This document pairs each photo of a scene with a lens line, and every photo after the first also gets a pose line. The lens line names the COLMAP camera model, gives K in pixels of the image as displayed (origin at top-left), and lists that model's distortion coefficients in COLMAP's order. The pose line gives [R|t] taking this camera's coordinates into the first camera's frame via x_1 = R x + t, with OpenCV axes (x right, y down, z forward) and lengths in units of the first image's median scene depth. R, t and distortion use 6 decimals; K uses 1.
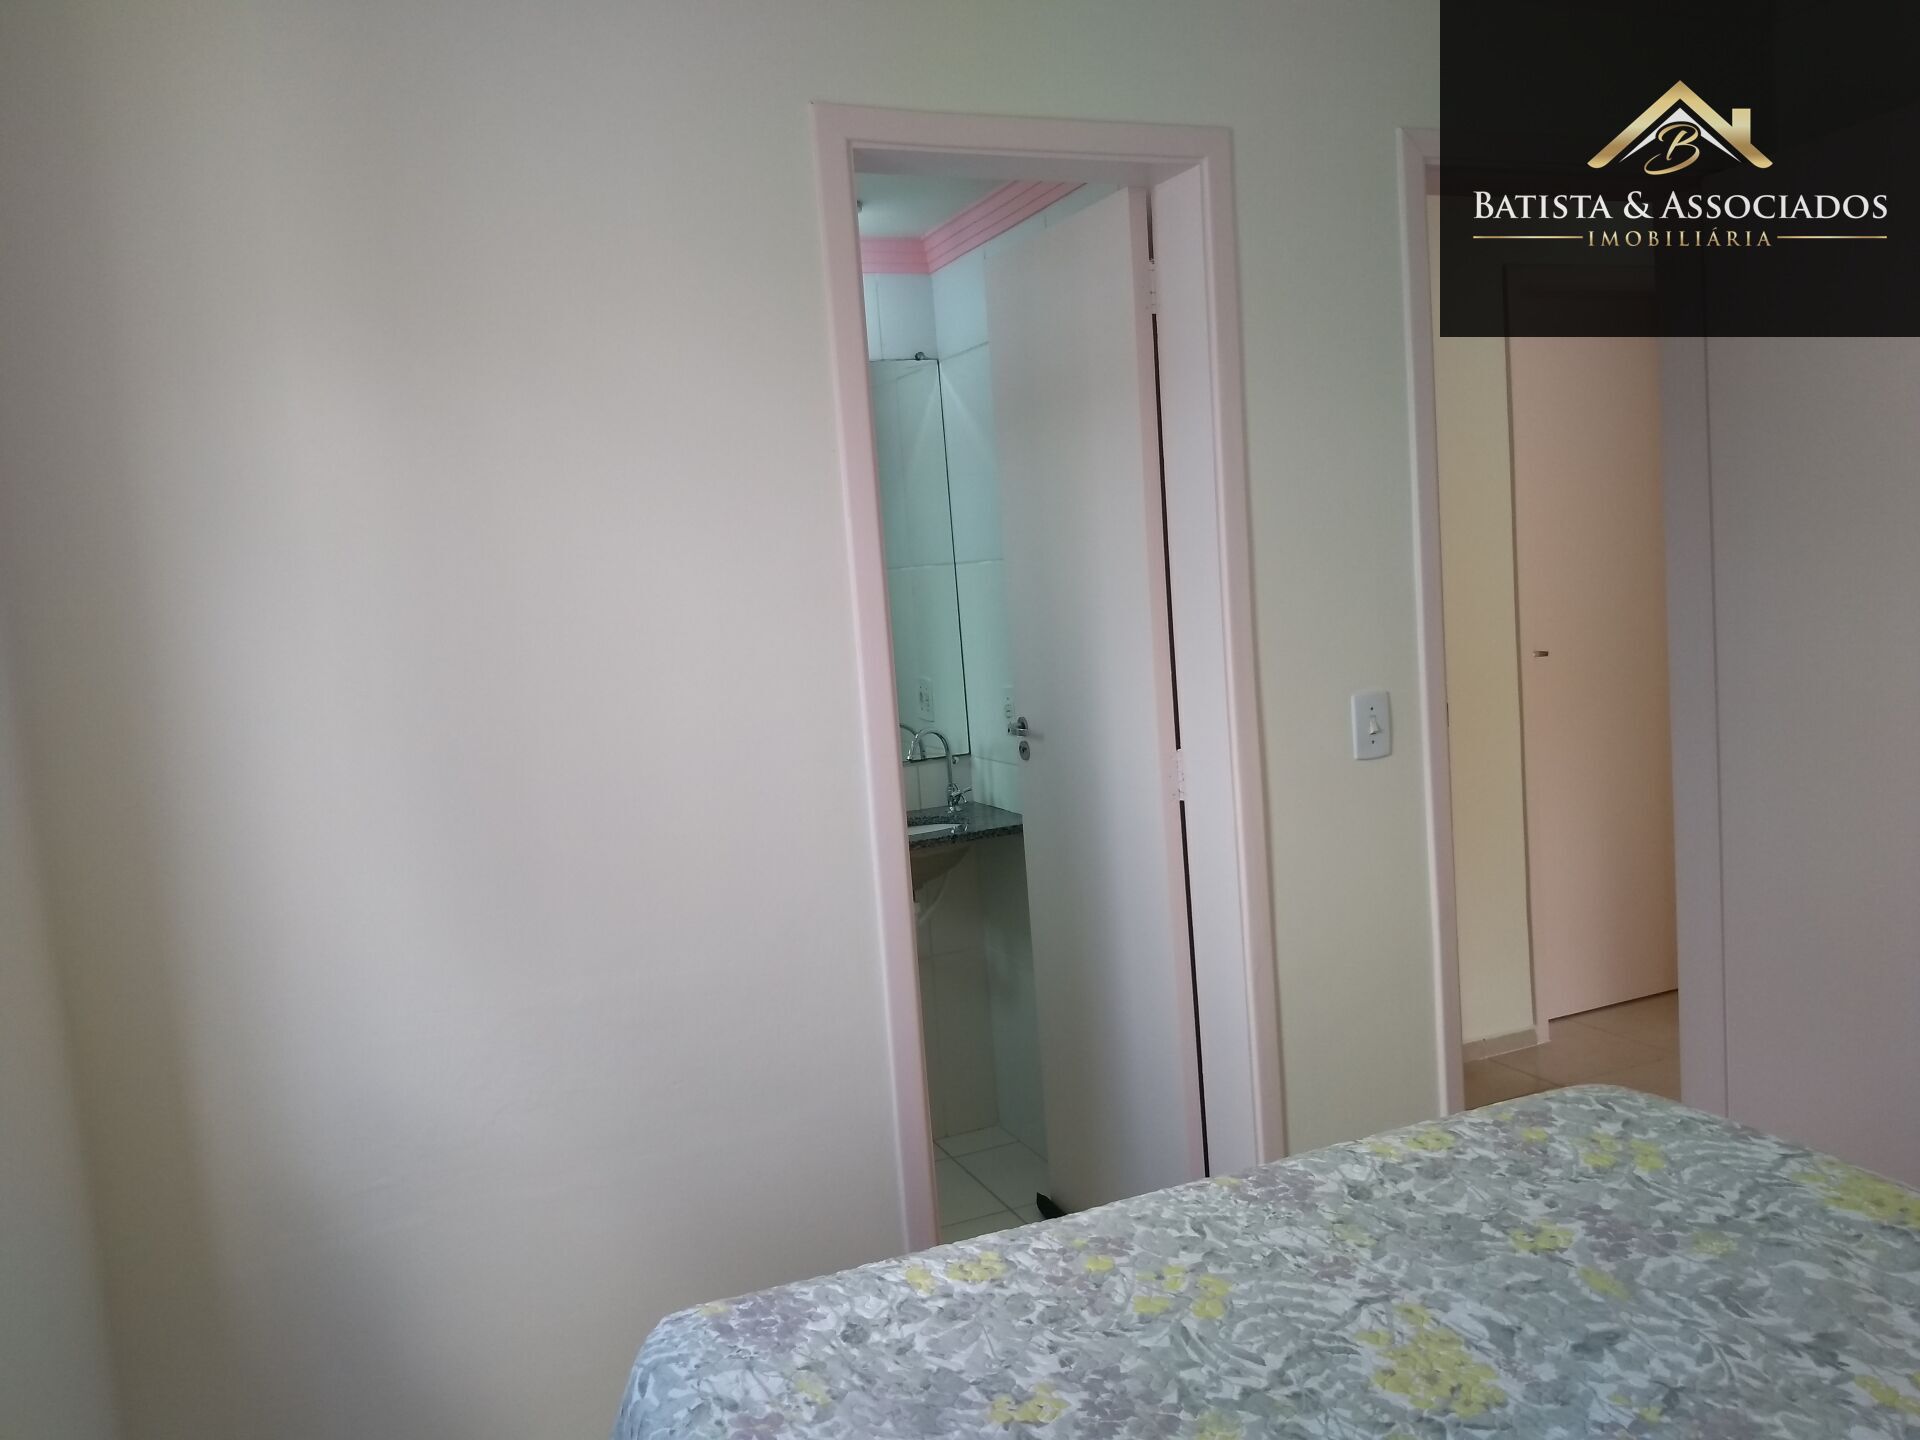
lens RADIAL K [[1502.3, 0, 959.5], [0, 1502.3, 748.7], [0, 0, 1]] dist [-0.011236, 0.005608]
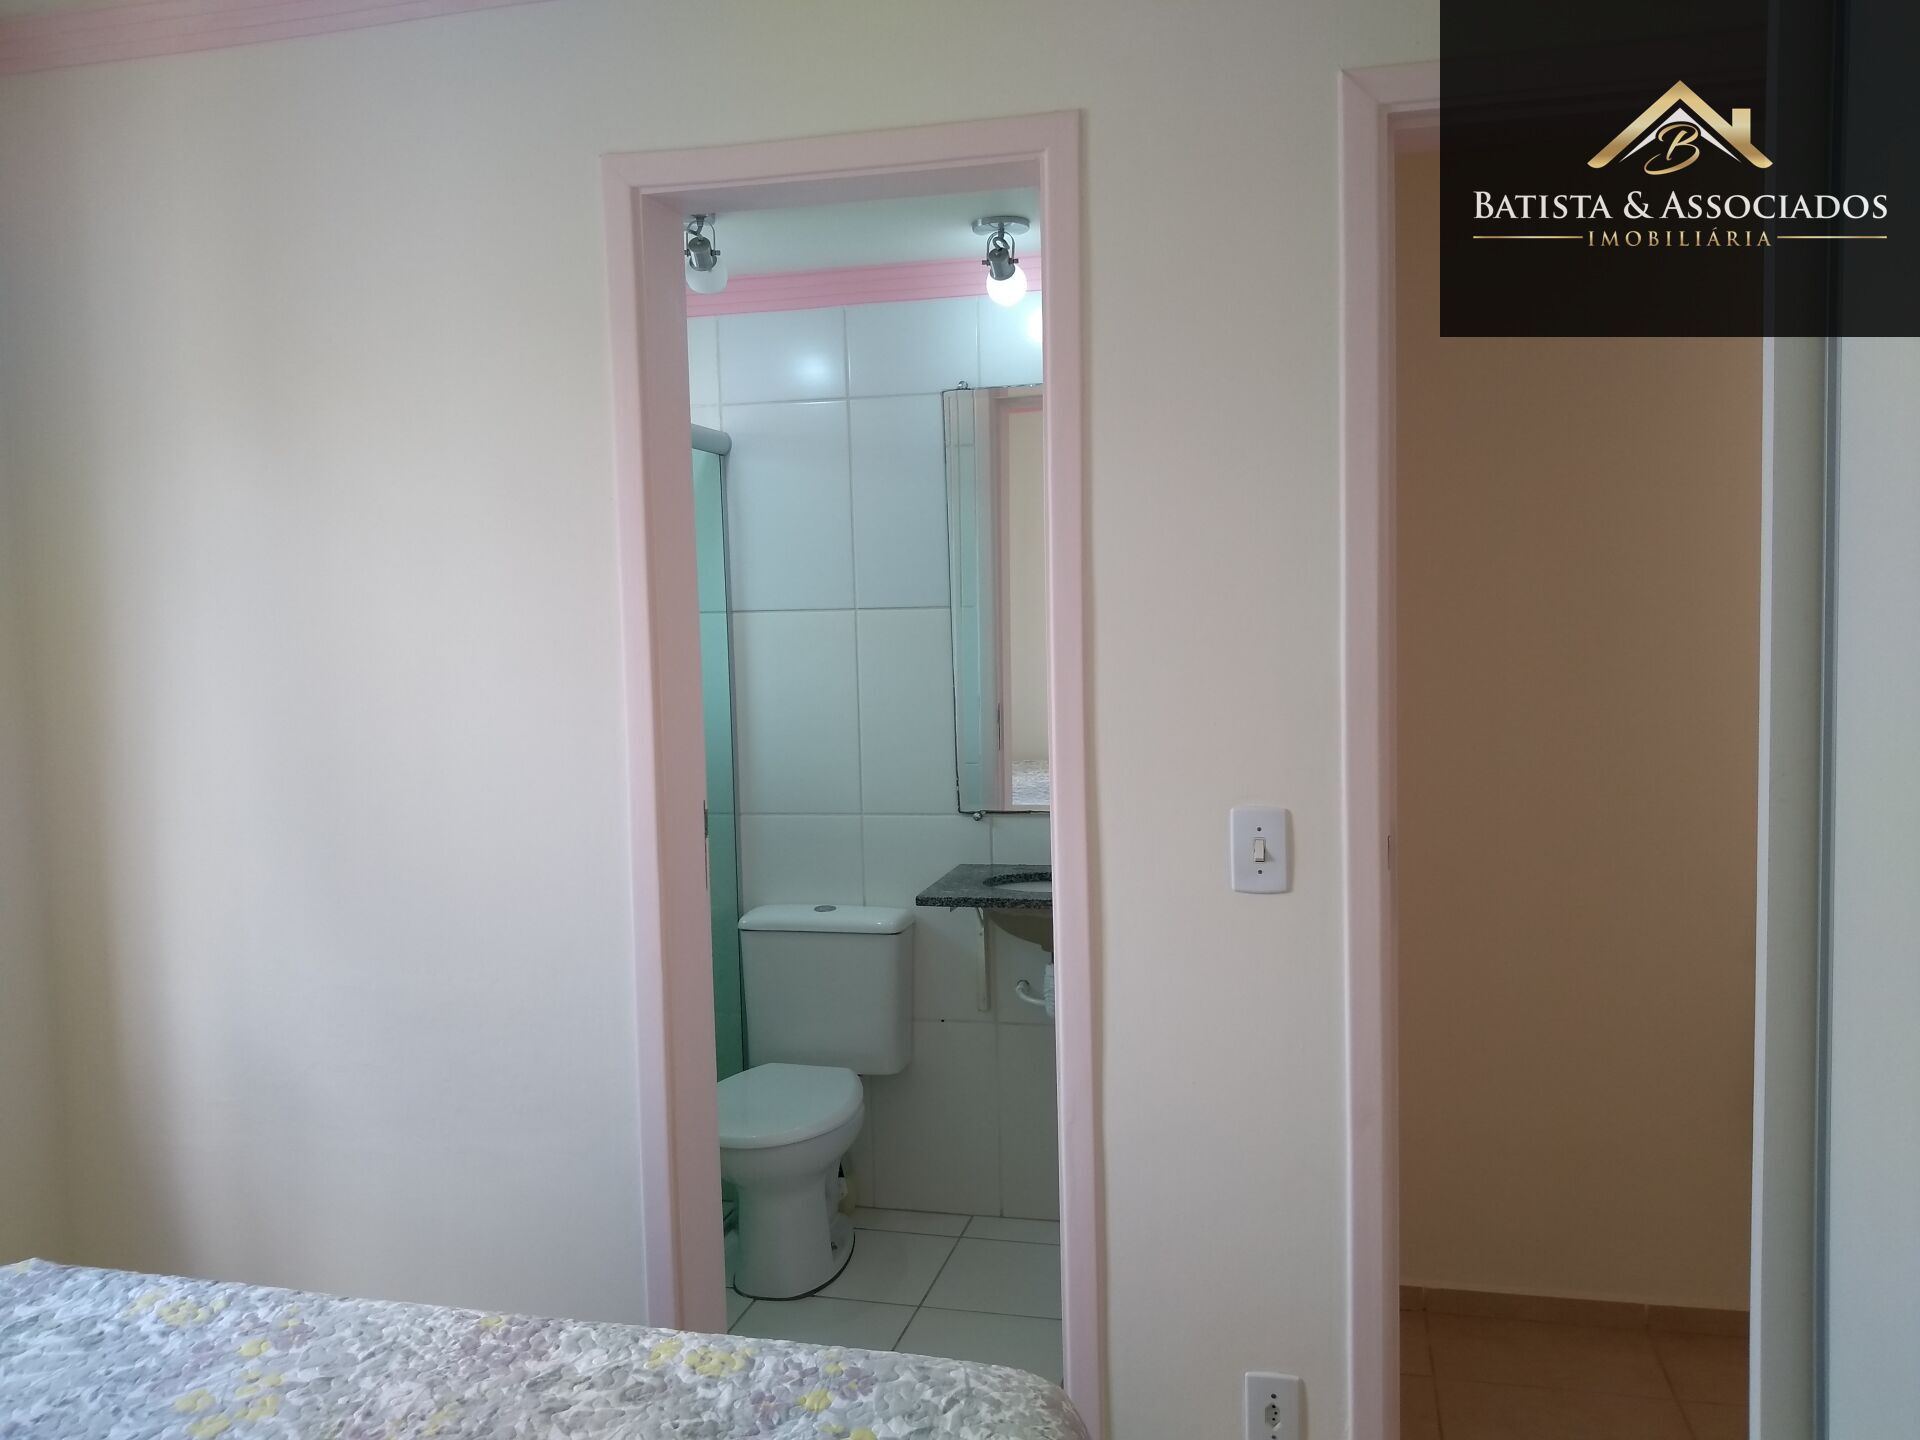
lens RADIAL K [[1509.0, 0, 960.0], [0, 1509.0, 720.0], [0, 0, 1]] dist [-0.017504, 0.017809]
pose [[0.798990, 0.088073, -0.594860, 0.738123], [-0.110844, 0.993836, -0.001736, -0.076891], [0.591040, 0.067324, 0.803828, 0.351611]]
